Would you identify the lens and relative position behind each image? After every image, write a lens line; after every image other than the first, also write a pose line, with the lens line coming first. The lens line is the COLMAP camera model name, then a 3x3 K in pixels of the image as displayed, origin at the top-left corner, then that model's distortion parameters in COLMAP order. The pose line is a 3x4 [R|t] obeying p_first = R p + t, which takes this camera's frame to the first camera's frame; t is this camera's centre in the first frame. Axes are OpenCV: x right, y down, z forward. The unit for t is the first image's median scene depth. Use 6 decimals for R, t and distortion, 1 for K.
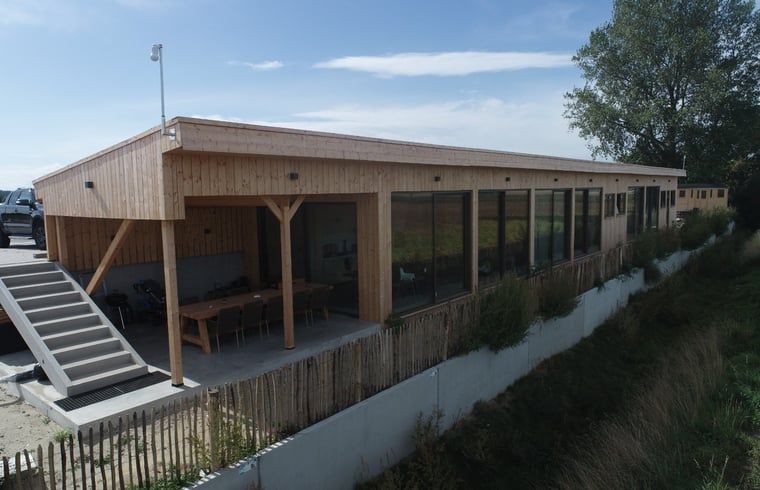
lens RADIAL K [[541.5, 0, 380.0], [0, 541.5, 245.0], [0, 0, 1]] dist [-0.008925, -0.003350]
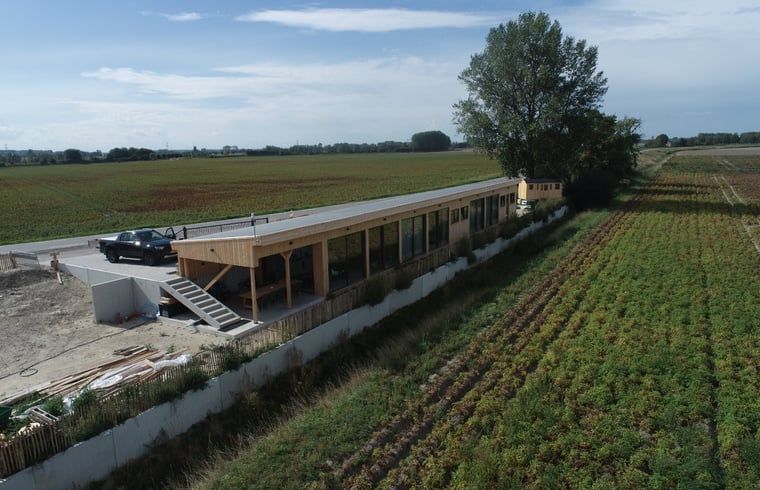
lens RADIAL K [[541.5, 0, 380.0], [0, 541.5, 245.0], [0, 0, 1]] dist [-0.008925, -0.003350]
pose [[0.990218, -0.031758, 0.135867, -0.076517], [0.021273, 0.996731, 0.077936, -0.268767], [-0.137898, -0.074283, 0.987657, -1.402478]]
